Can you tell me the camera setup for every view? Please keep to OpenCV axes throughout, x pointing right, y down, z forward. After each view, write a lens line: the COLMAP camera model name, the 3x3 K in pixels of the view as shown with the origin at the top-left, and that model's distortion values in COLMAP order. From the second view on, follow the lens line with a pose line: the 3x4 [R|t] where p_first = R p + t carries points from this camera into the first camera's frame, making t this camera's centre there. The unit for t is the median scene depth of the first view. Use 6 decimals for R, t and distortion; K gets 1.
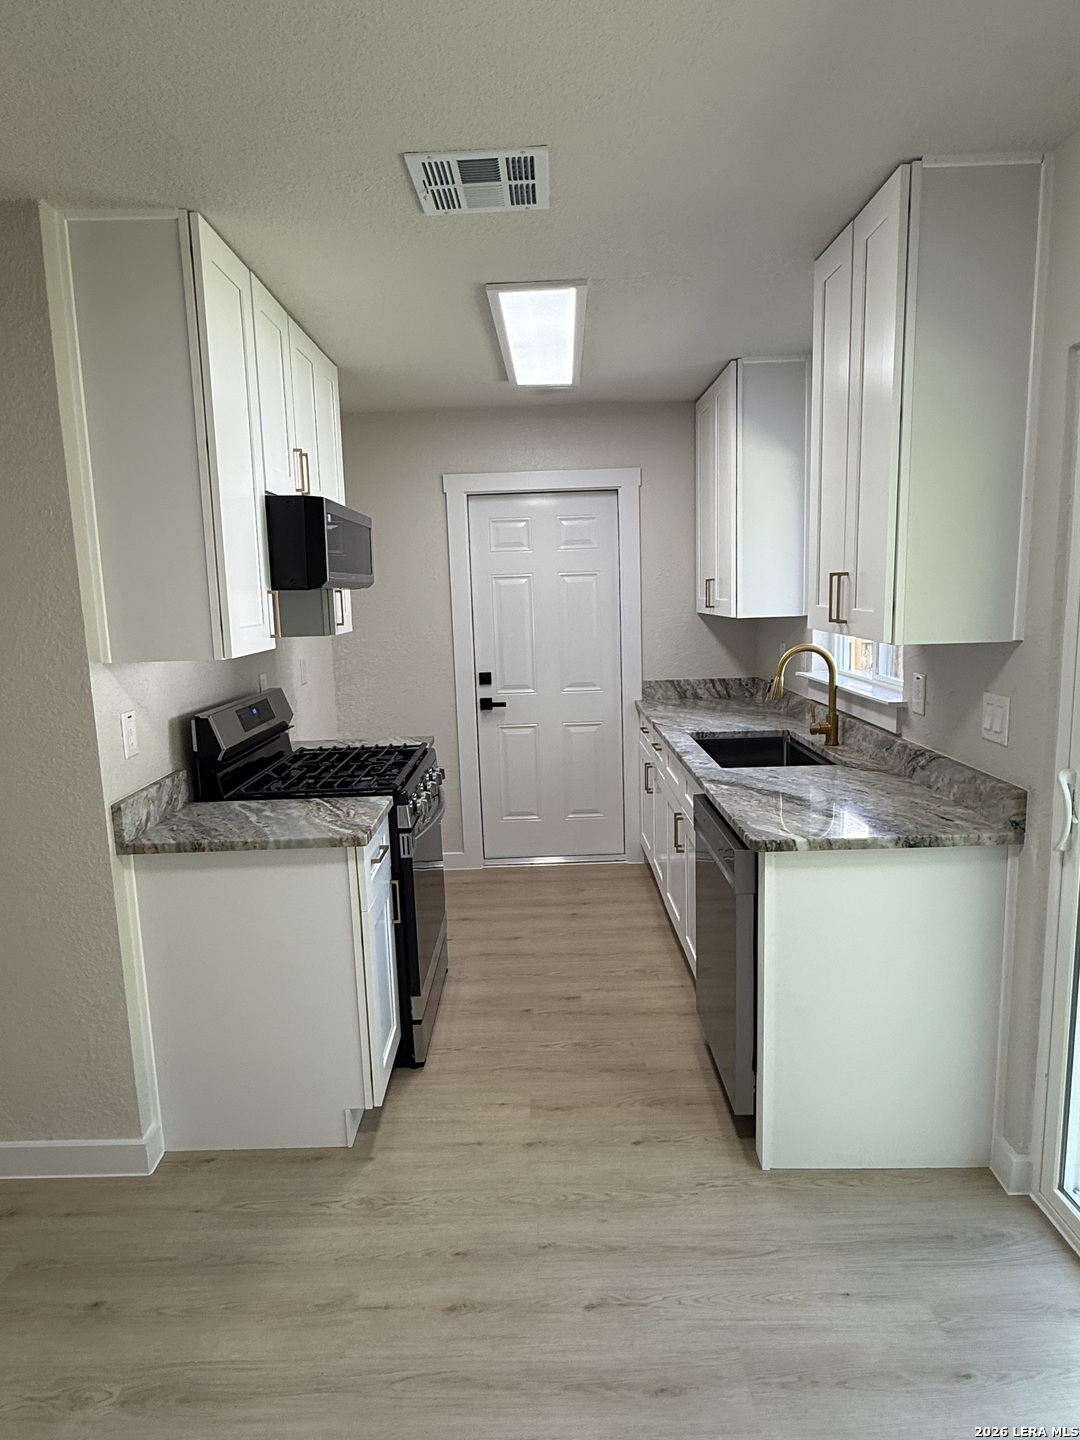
lens RADIAL K [[860.4, 0, 540.0], [0, 860.4, 720.0], [0, 0, 1]] dist [0.001848, 0.000314]
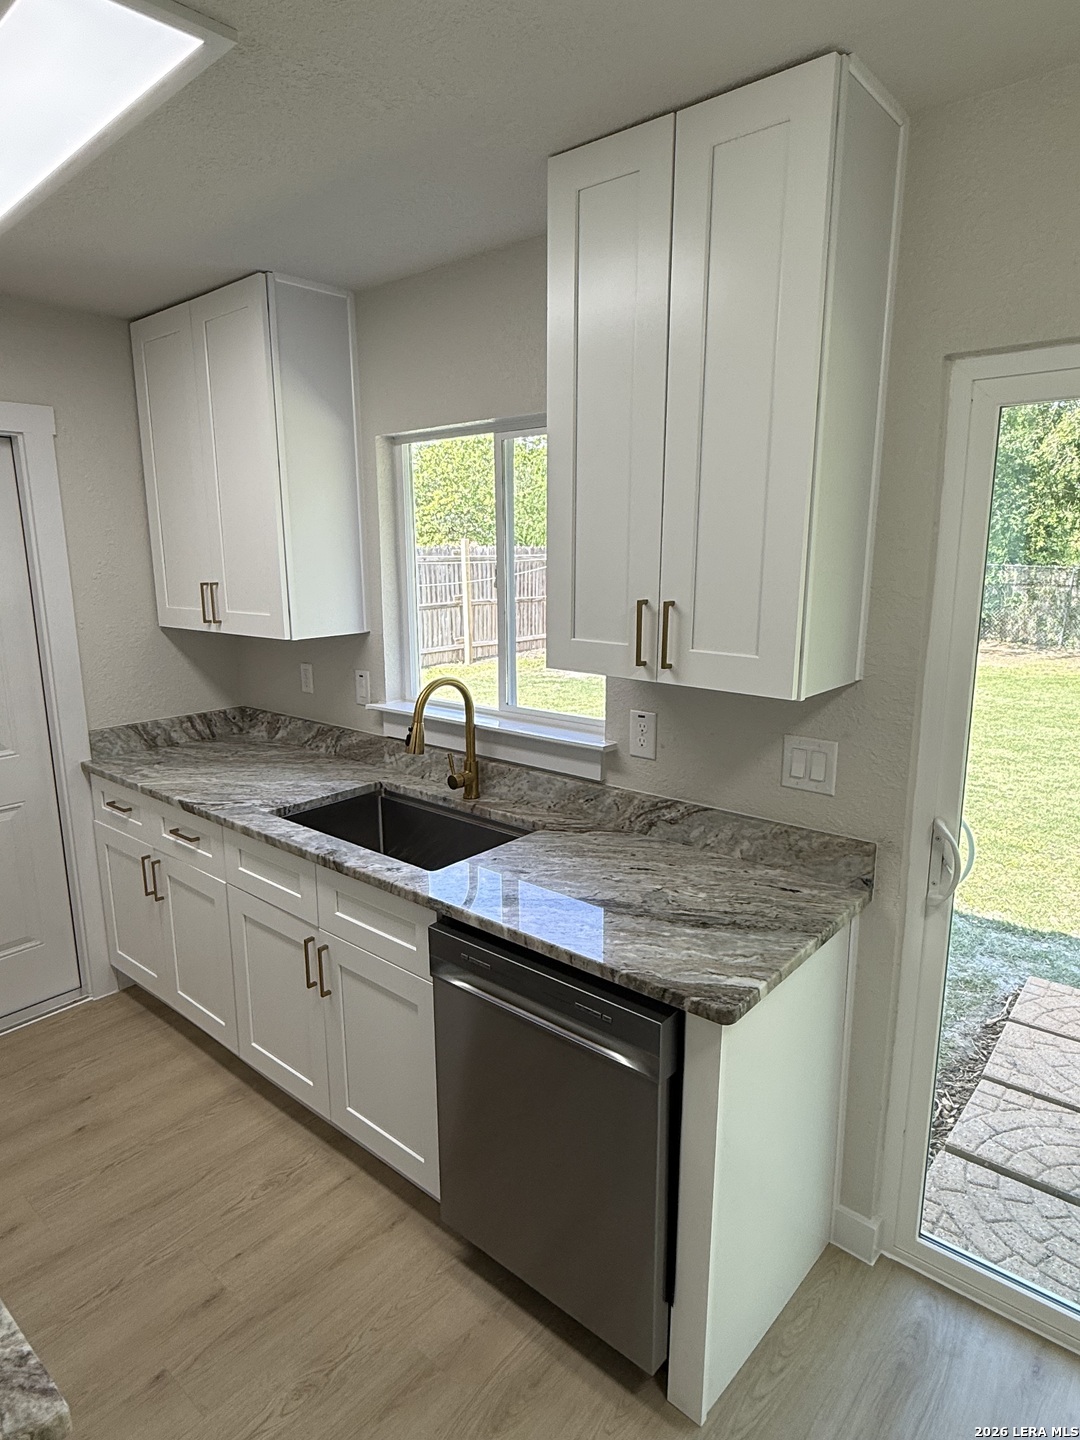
lens RADIAL K [[837.6, 0, 540.0], [0, 837.6, 720.0], [0, 0, 1]] dist [0.004792, 0.000931]
pose [[0.646827, -0.129833, 0.751504, -0.204267], [0.104064, 0.991211, 0.081677, -0.101693], [-0.755503, 0.025374, 0.654653, 0.437333]]
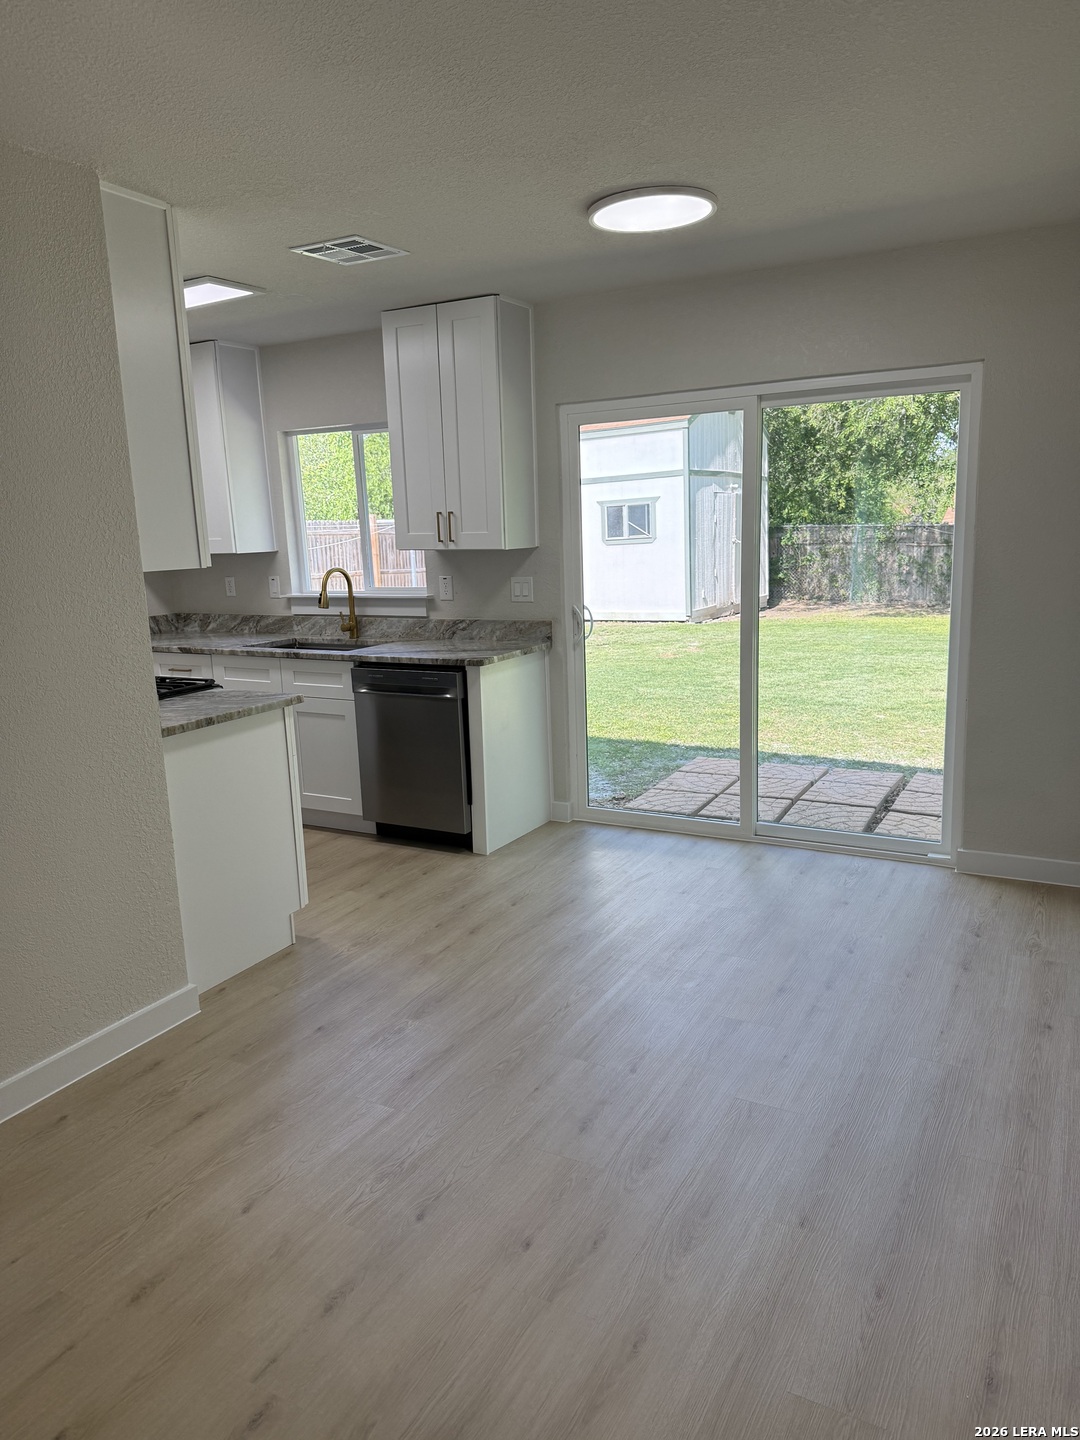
lens RADIAL K [[1000.3, 0, 540.0], [0, 1000.3, 720.0], [0, 0, 1]] dist [0.118835, -0.001539]
pose [[0.482031, -0.155548, 0.862236, -0.987873], [0.156468, 0.983577, 0.089965, 0.061608], [-0.862070, 0.091546, 0.498453, -0.092287]]
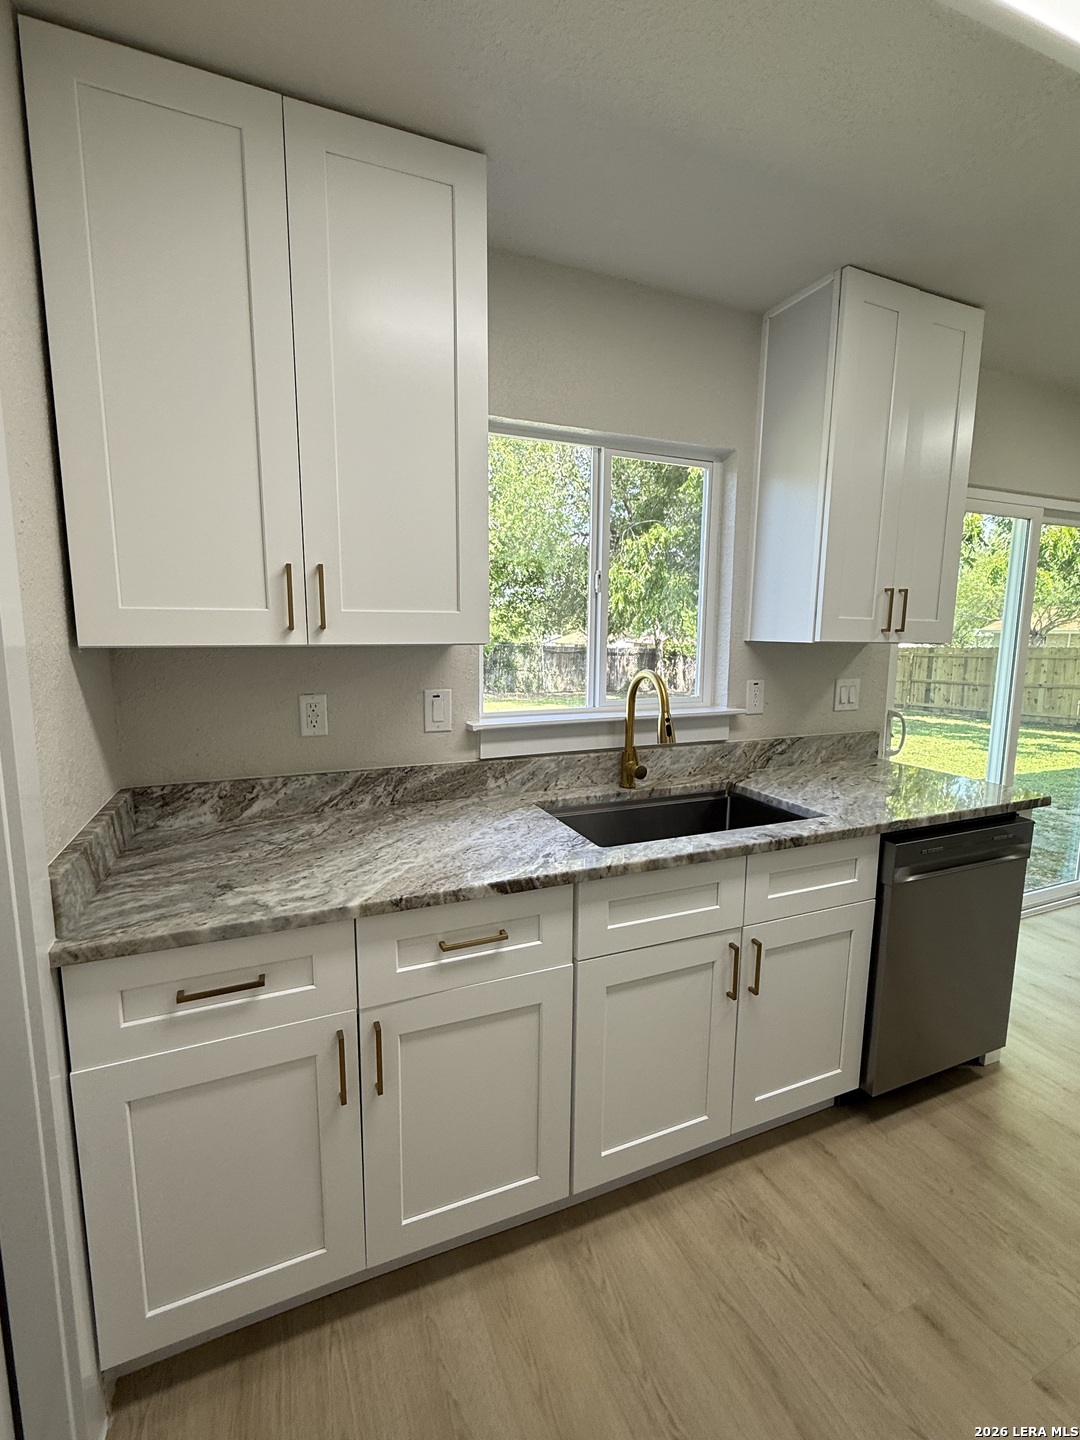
lens RADIAL K [[627.8, 0, 540.0], [0, 627.8, 720.0], [0, 0, 1]] dist [-0.000864, 0.000069]
pose [[-0.383851, -0.103540, 0.917572, -0.196695], [0.148214, 0.973901, 0.171900, -0.157839], [-0.911423, 0.201981, -0.358487, 1.301453]]
